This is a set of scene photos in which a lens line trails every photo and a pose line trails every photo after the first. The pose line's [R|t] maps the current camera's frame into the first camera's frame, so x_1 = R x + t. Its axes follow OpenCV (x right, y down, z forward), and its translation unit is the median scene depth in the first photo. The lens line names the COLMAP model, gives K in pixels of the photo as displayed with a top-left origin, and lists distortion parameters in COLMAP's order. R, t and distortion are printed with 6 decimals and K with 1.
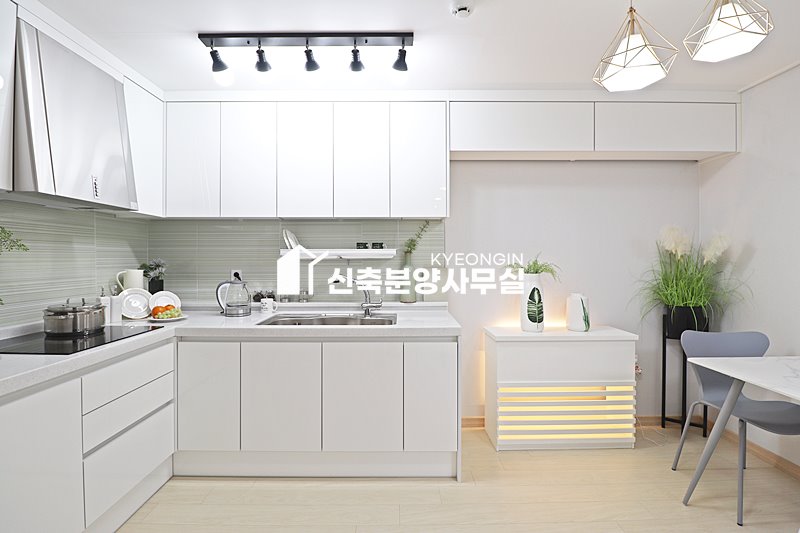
lens RADIAL K [[366.6, 0, 399.7], [0, 366.6, 258.1], [0, 0, 1]] dist [-0.000420, -0.021020]
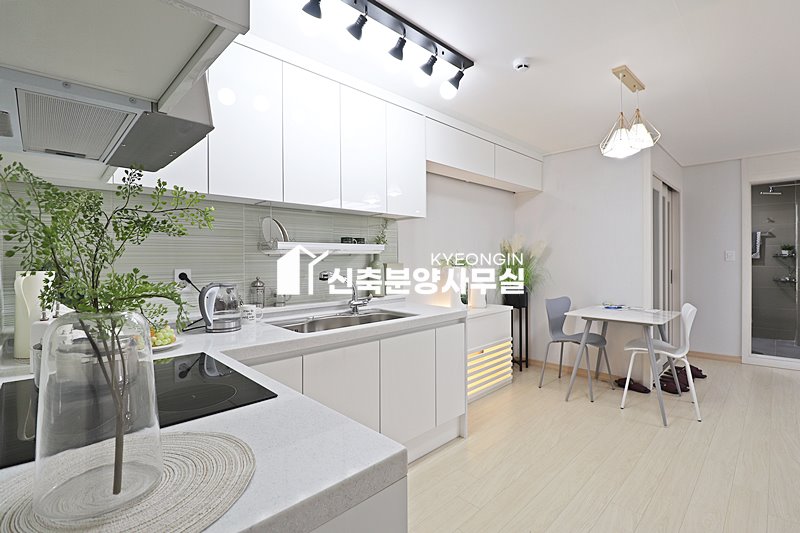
lens RADIAL K [[372.3, 0, 401.3], [0, 372.3, 259.4], [0, 0, 1]] dist [-0.002095, -0.012709]
pose [[0.711950, -0.002533, 0.702225, -0.707194], [0.001907, 0.999997, 0.001674, 0.014584], [-0.702227, 0.000147, 0.711953, 0.225433]]
